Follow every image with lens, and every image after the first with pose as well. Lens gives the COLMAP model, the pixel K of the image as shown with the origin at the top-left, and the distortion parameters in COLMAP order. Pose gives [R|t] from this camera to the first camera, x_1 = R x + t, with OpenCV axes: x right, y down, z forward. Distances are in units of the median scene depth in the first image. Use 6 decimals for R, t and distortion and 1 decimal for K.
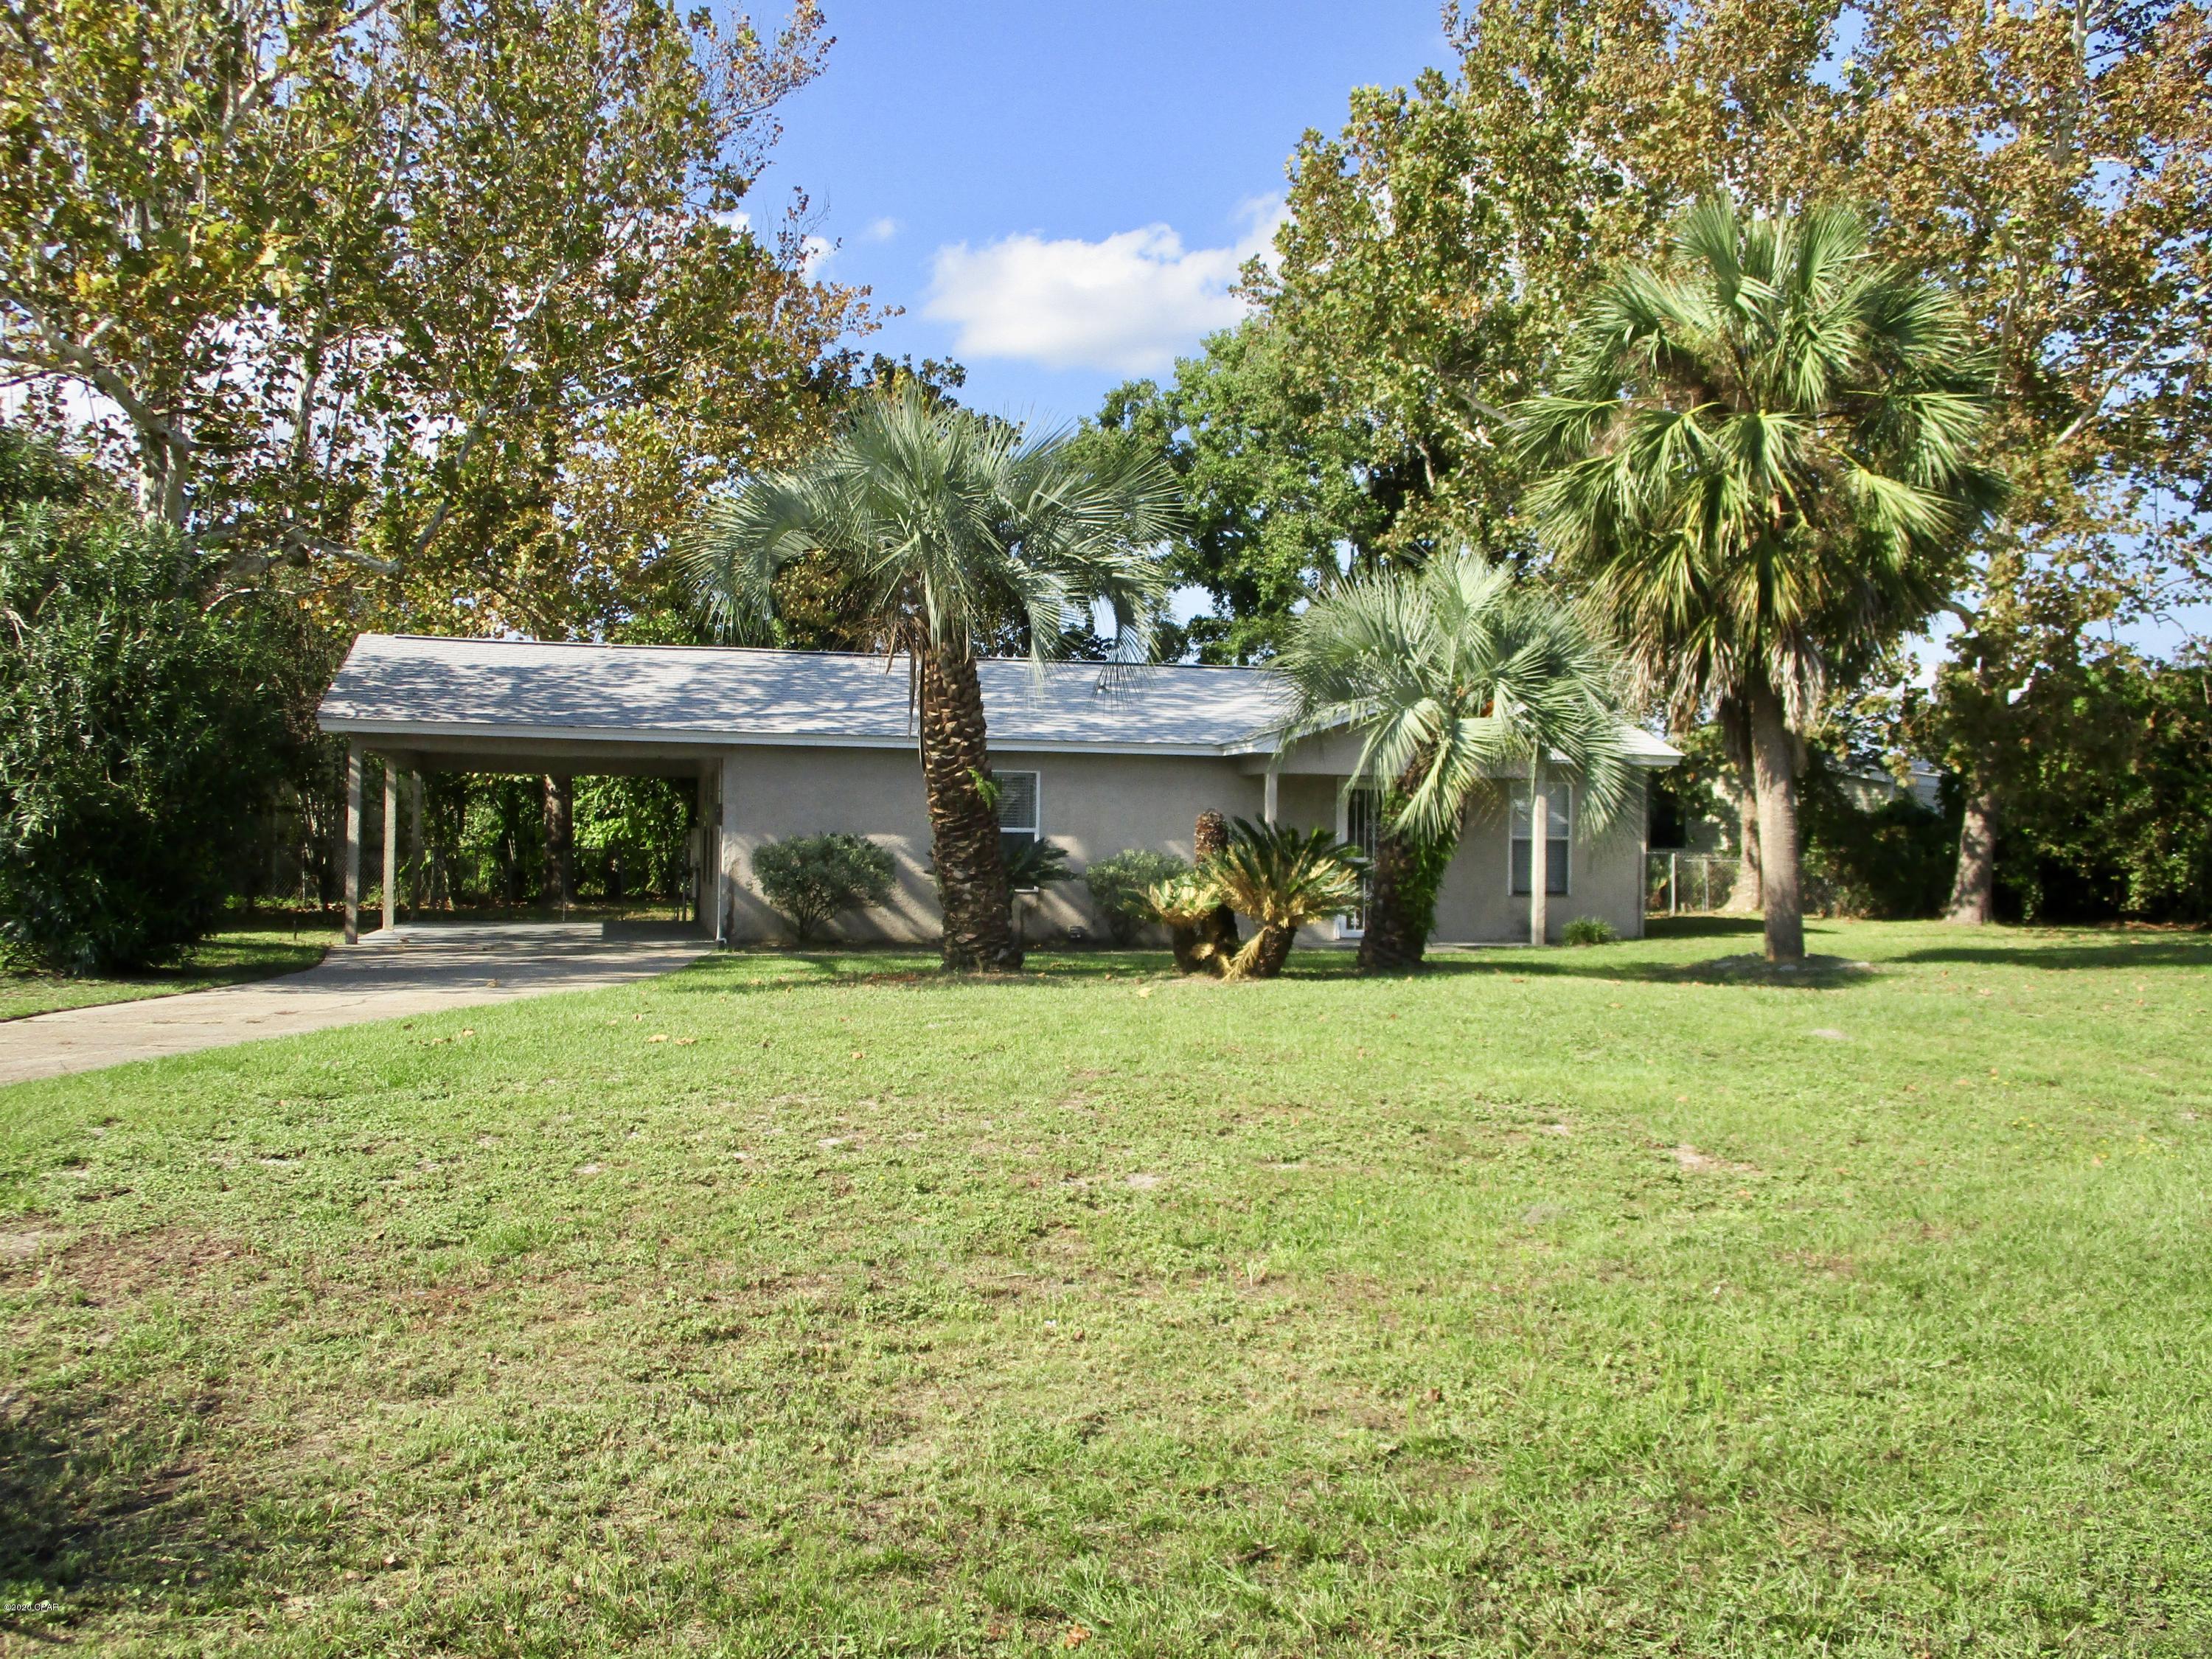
lens RADIAL K [[1997.6, 0, 1109.9], [0, 1997.6, 823.5], [0, 0, 1]] dist [-0.028790, 0.020949]
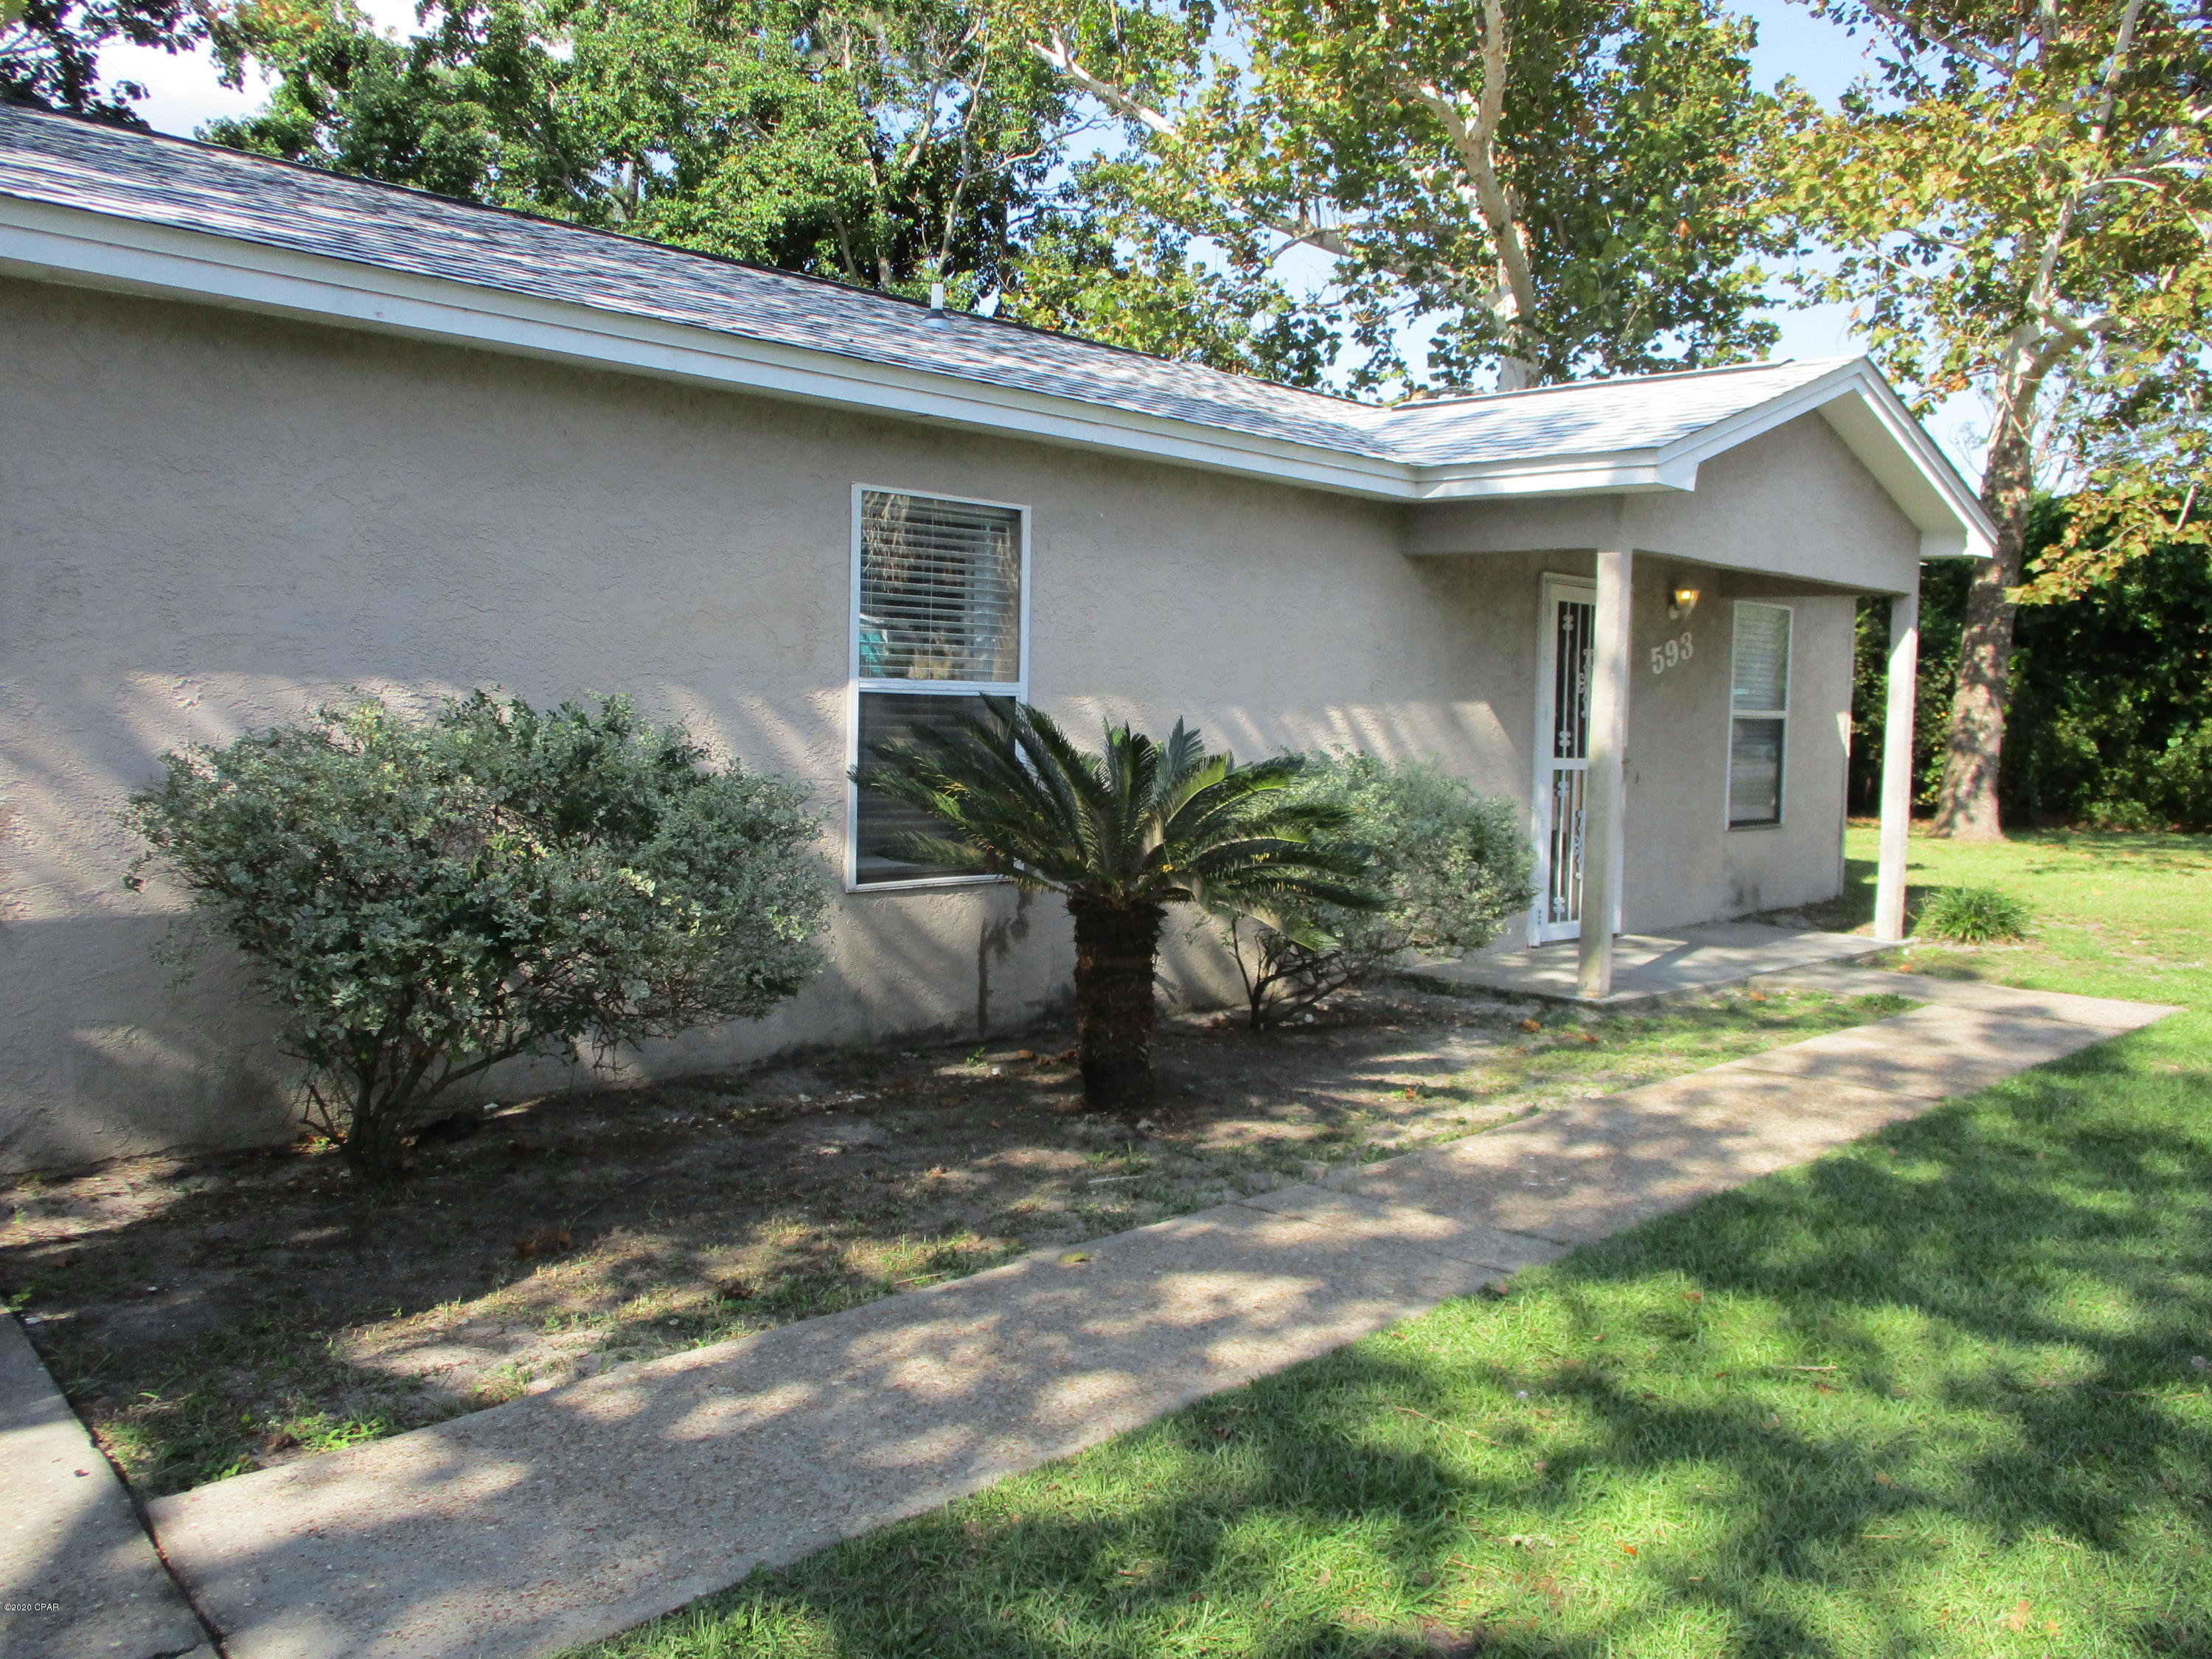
lens RADIAL K [[1830.2, 0, 1126.1], [0, 1830.2, 847.7], [0, 0, 1]] dist [-0.030740, 0.019846]
pose [[0.842906, -0.033325, 0.537028, -0.184469], [-0.020421, 0.995380, 0.093821, 0.000643], [-0.537674, -0.090049, 0.838331, 0.750718]]
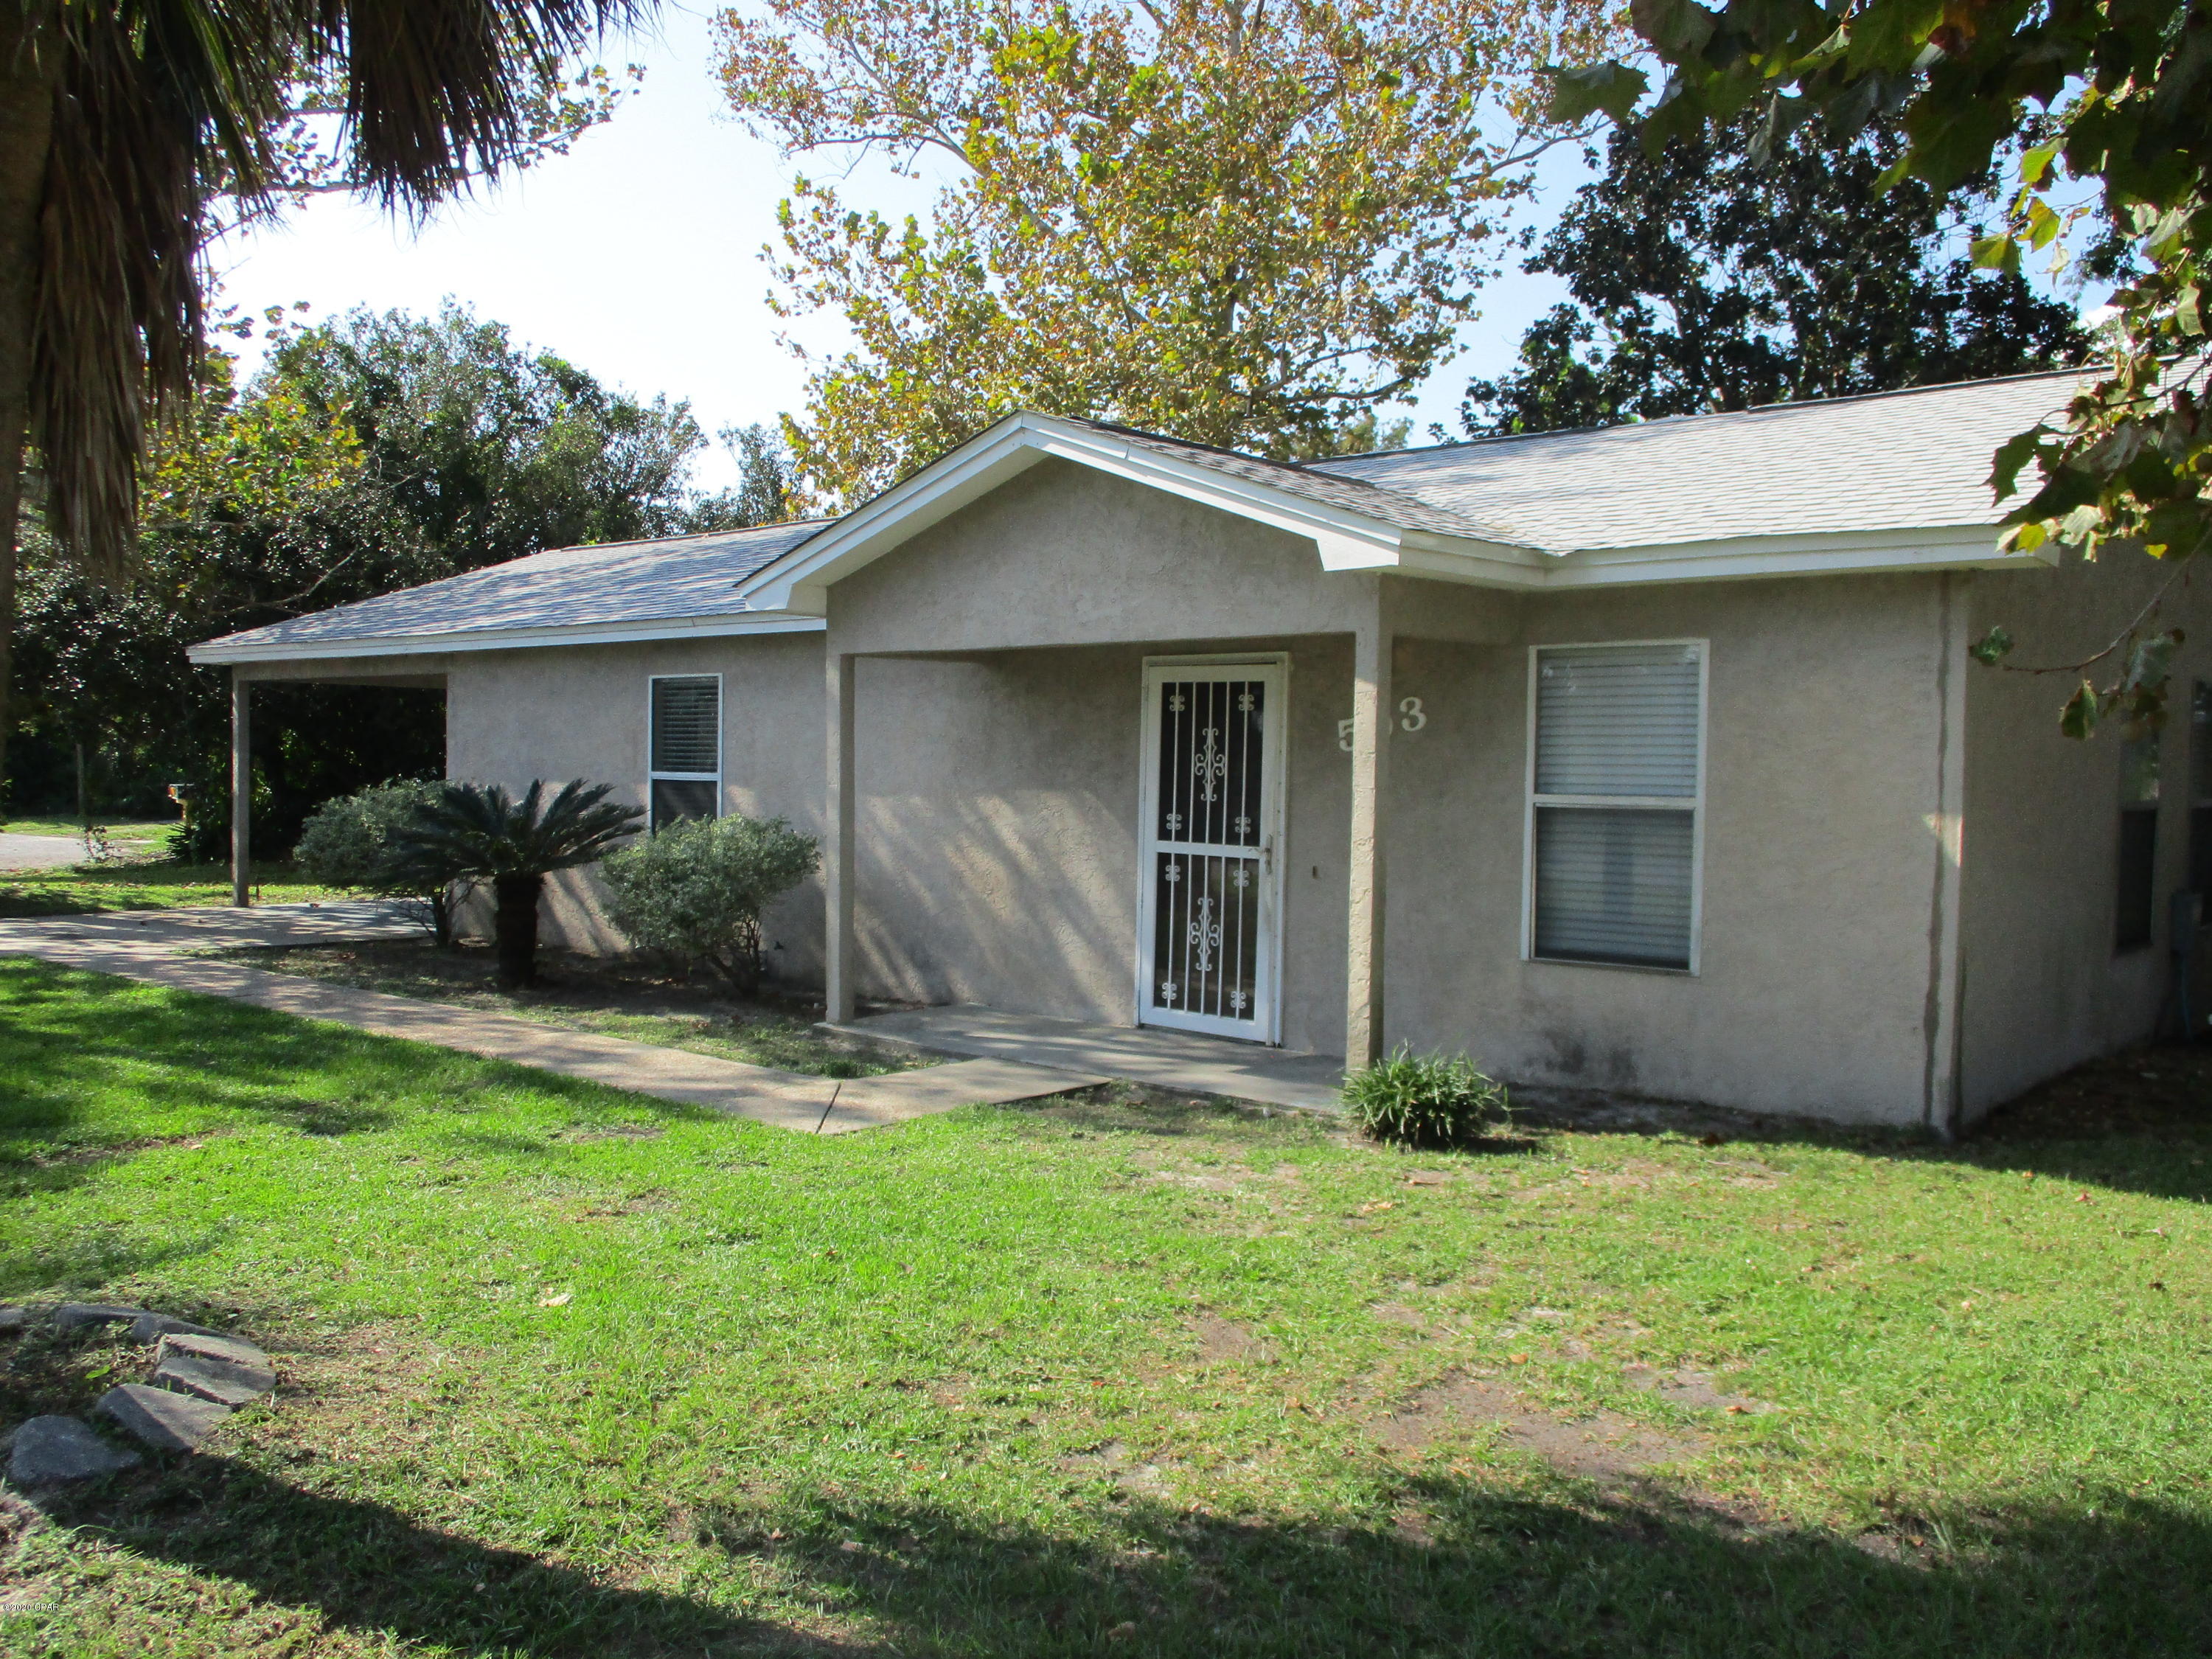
lens RADIAL K [[1830.2, 0, 1101.9], [0, 1830.2, 835.9], [0, 0, 1]] dist [-0.030740, 0.019846]
pose [[0.574628, 0.032063, -0.817787, 0.461955], [0.006448, 0.999024, 0.043700, -0.001837], [0.818390, -0.030384, 0.573860, 0.801621]]
